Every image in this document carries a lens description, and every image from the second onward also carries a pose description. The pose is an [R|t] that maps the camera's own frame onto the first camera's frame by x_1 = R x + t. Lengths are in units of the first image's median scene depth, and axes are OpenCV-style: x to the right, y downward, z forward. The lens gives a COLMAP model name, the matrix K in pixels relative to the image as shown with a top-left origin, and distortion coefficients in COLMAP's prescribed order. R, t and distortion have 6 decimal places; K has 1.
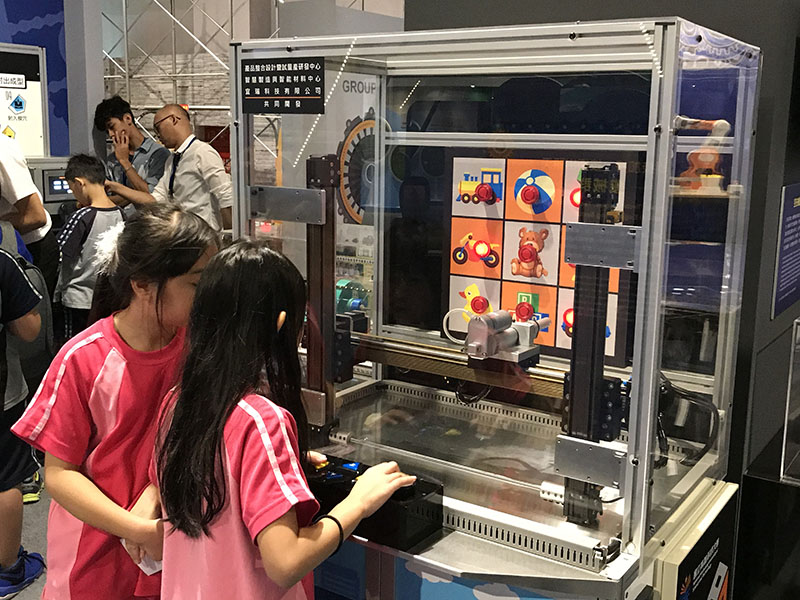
lens RADIAL K [[887.3, 0, 383.4], [0, 887.3, 263.2], [0, 0, 1]] dist [0.008441, 0.000000]
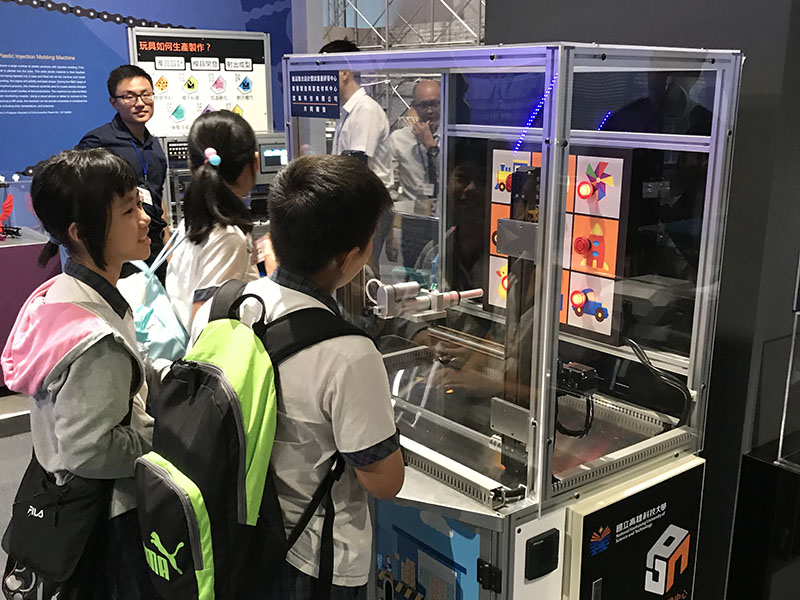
lens RADIAL K [[887.3, 0, 401.4], [0, 887.3, 302.1], [0, 0, 1]] dist [0.008441, 0.000000]
pose [[0.954432, 0.053698, -0.293556, 0.355293], [-0.027982, 0.995448, 0.091111, -0.030984], [0.297112, -0.078745, 0.951590, -0.128236]]
